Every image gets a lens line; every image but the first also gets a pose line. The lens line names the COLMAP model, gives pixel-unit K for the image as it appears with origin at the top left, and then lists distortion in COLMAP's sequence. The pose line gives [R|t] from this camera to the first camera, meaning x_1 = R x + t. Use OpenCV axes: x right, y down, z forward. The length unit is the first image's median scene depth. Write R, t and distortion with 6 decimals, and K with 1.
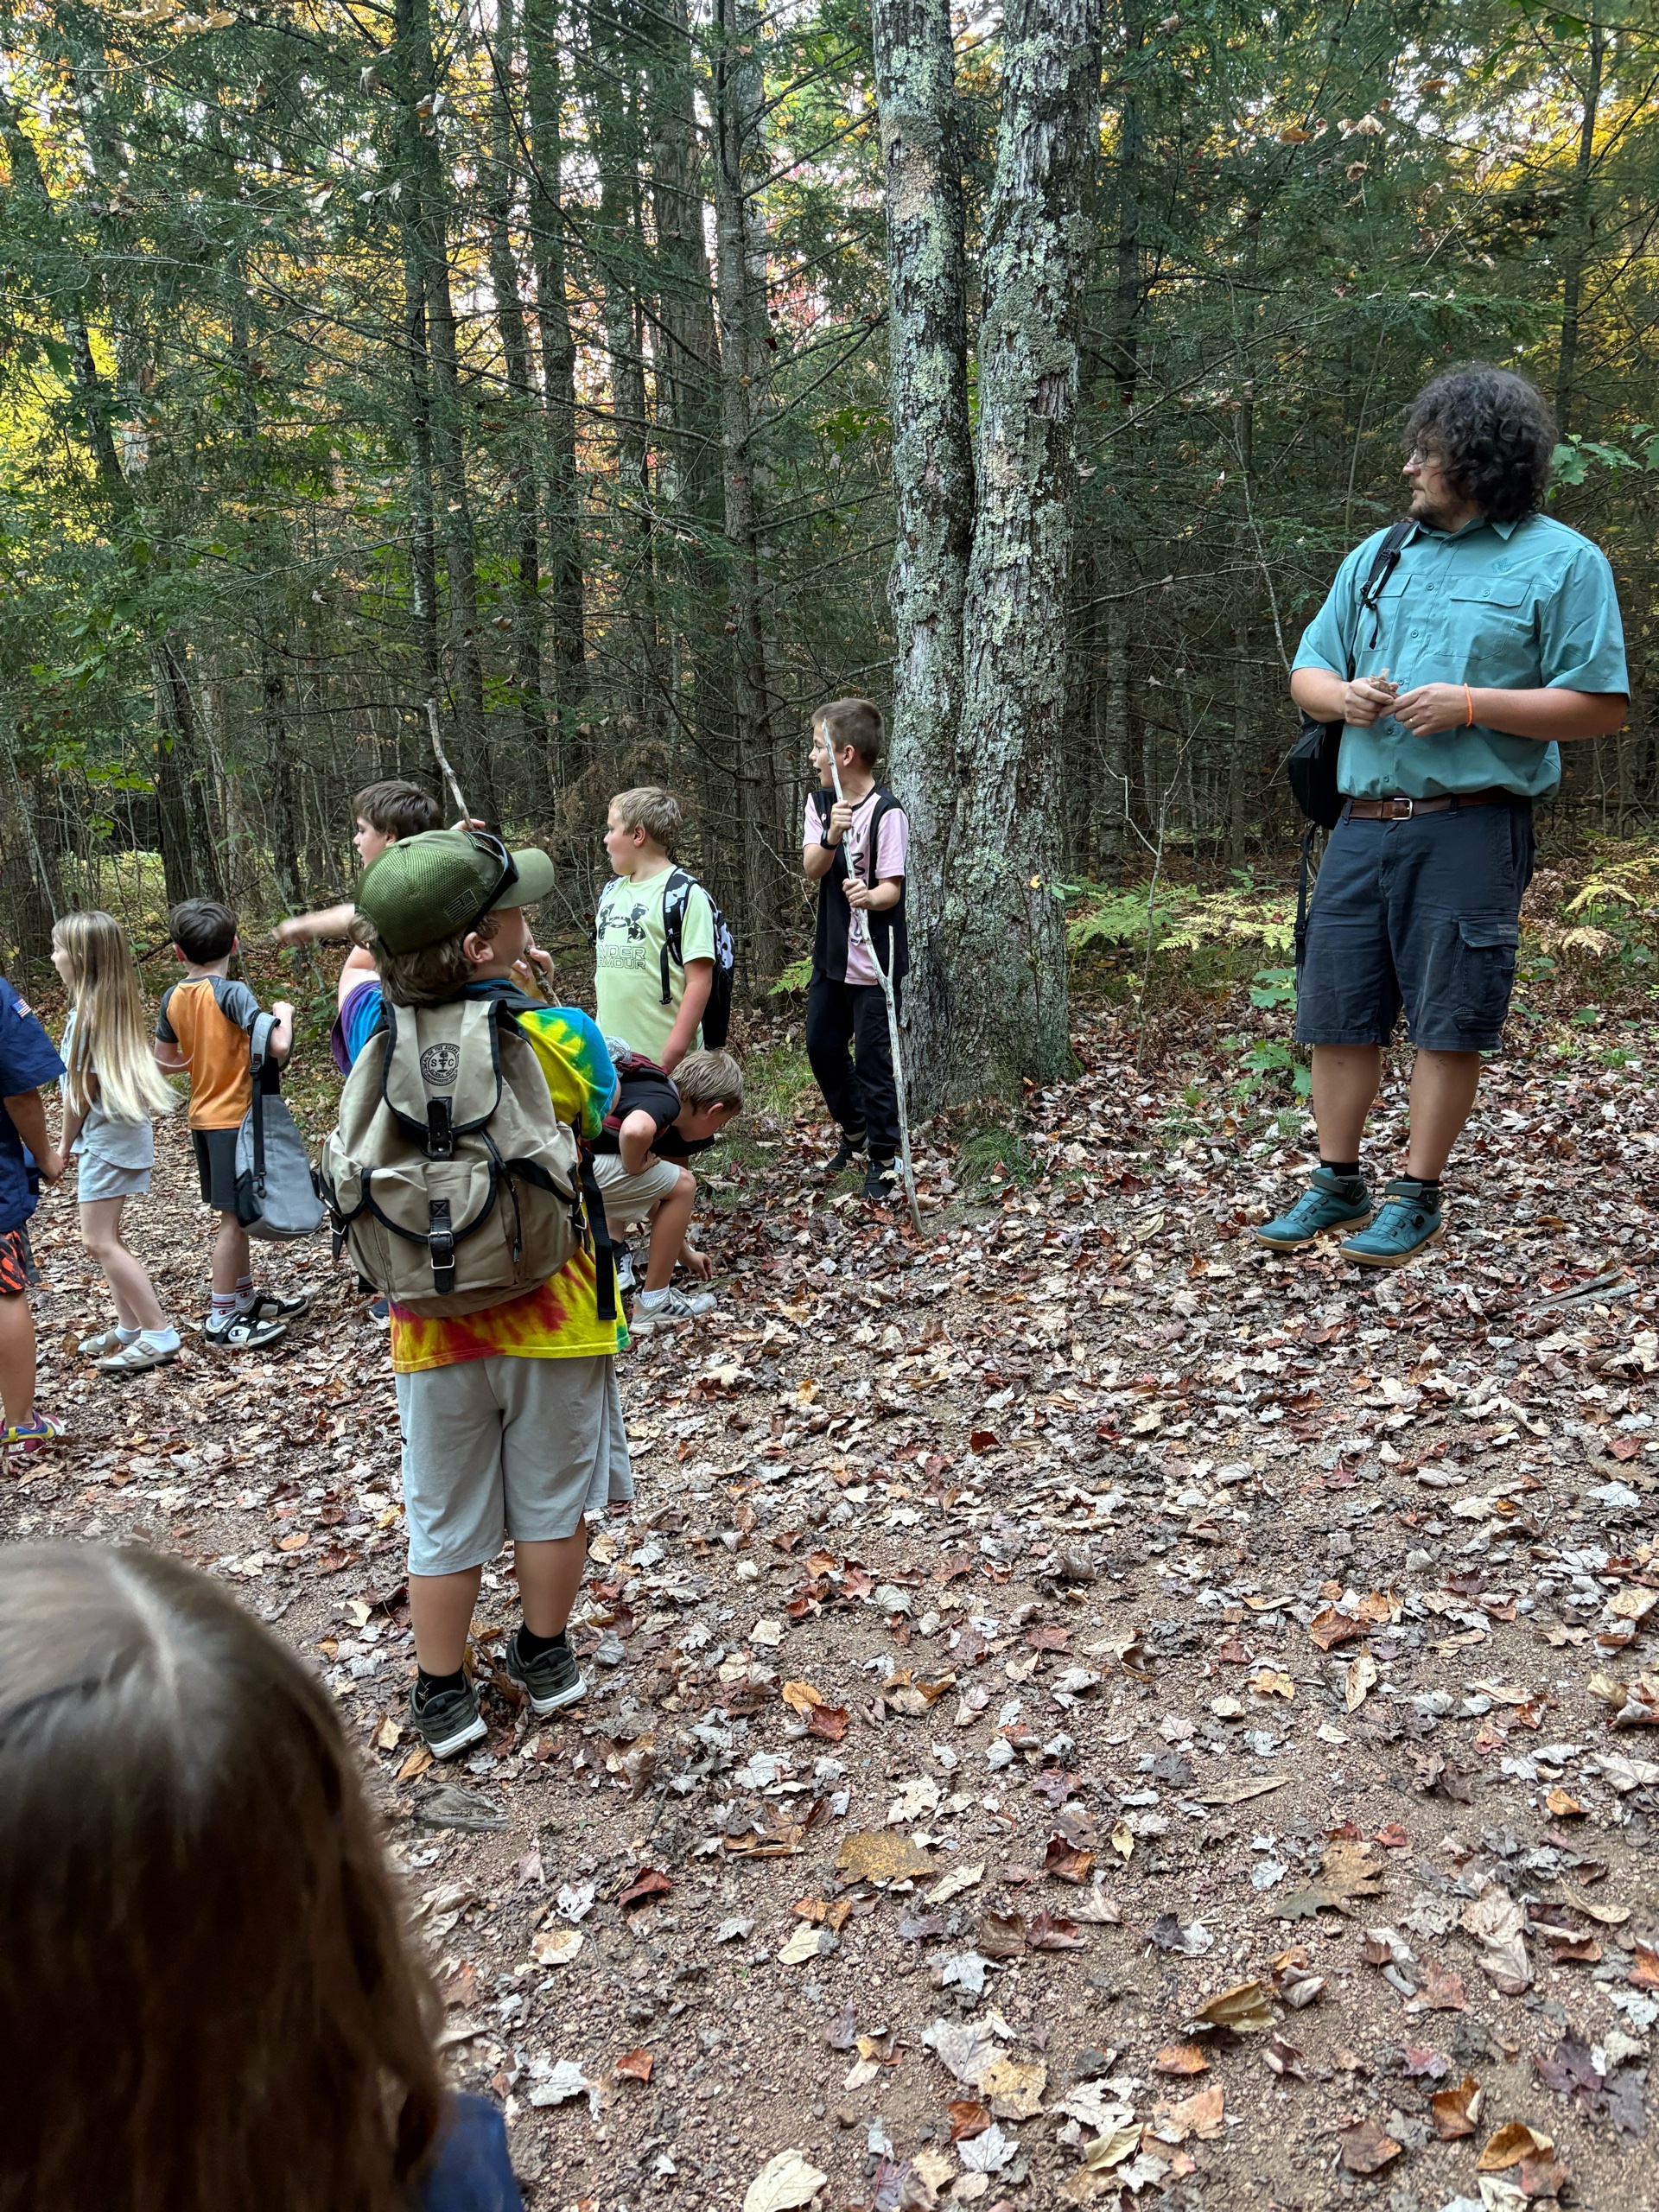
lens RADIAL K [[1543.5, 0, 834.9], [0, 1543.5, 1099.0], [0, 0, 1]] dist [0.017246, -0.002833]
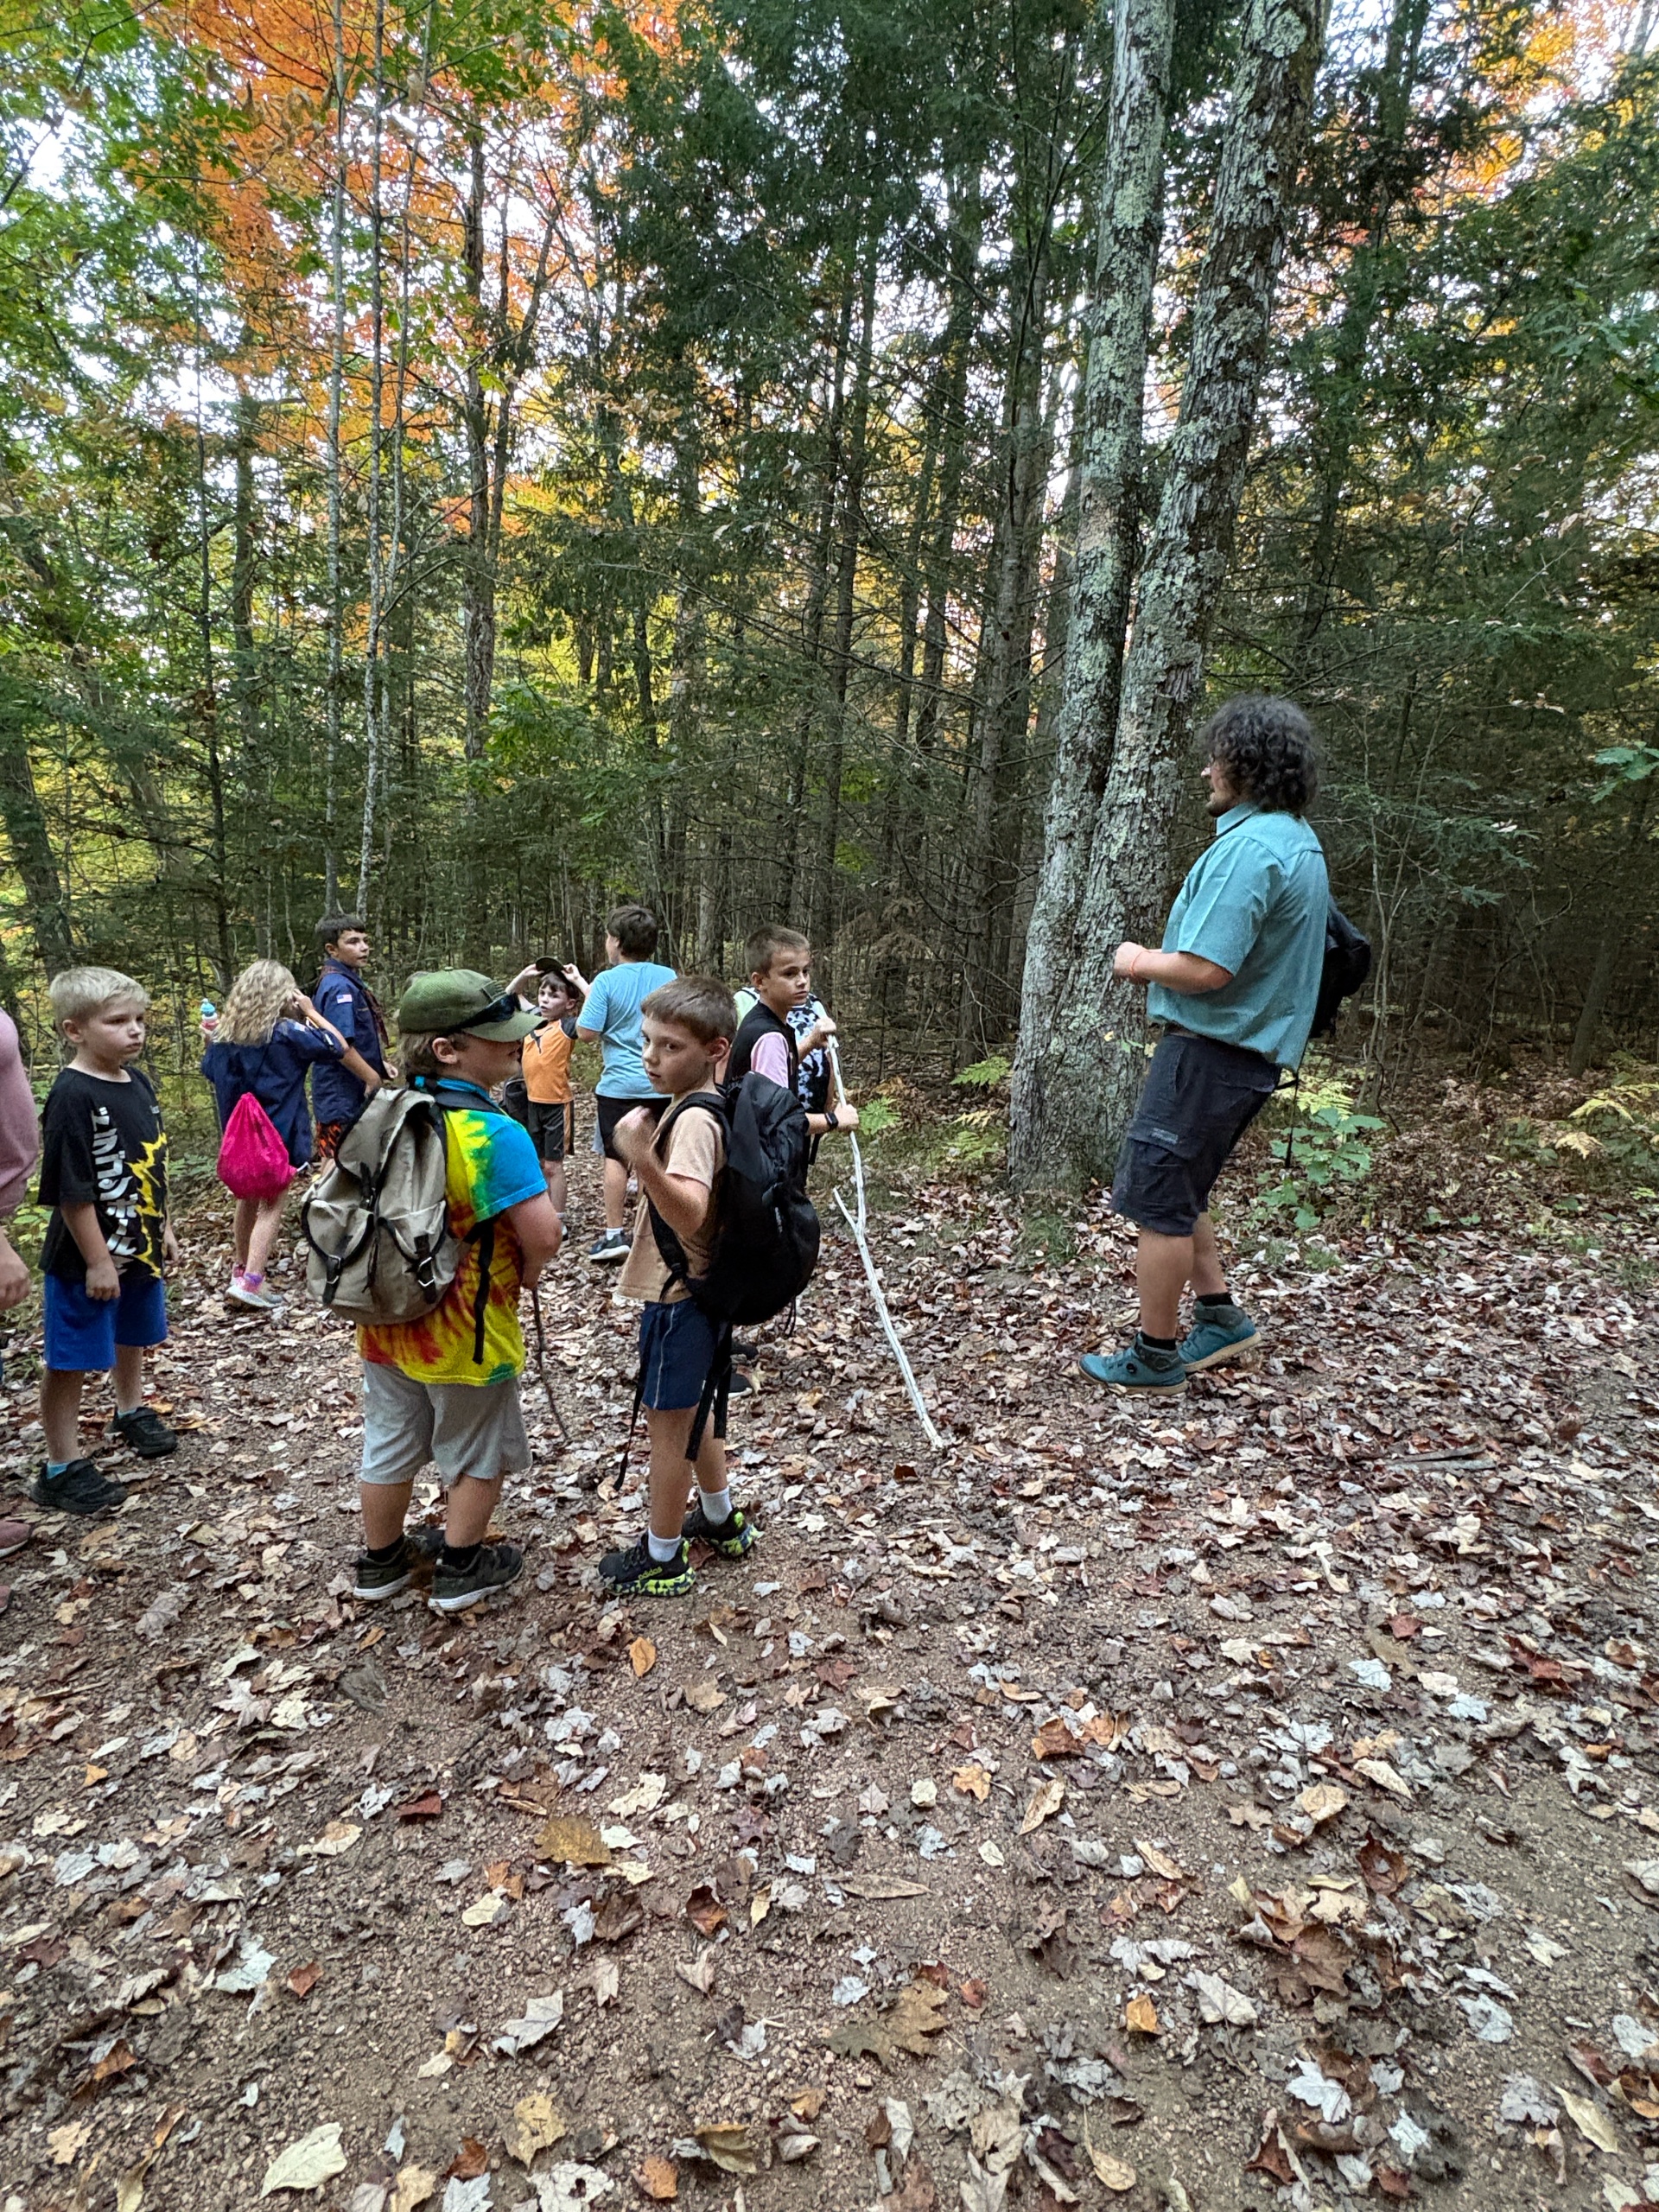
lens RADIAL K [[1032.4, 0, 829.4], [0, 1032.4, 1105.0], [0, 0, 1]] dist [0.000169, -0.000567]
pose [[0.963298, 0.151043, -0.221907, 0.167900], [-0.157553, 0.987440, -0.011824, -0.054832], [0.217334, 0.046352, 0.974996, 0.129122]]
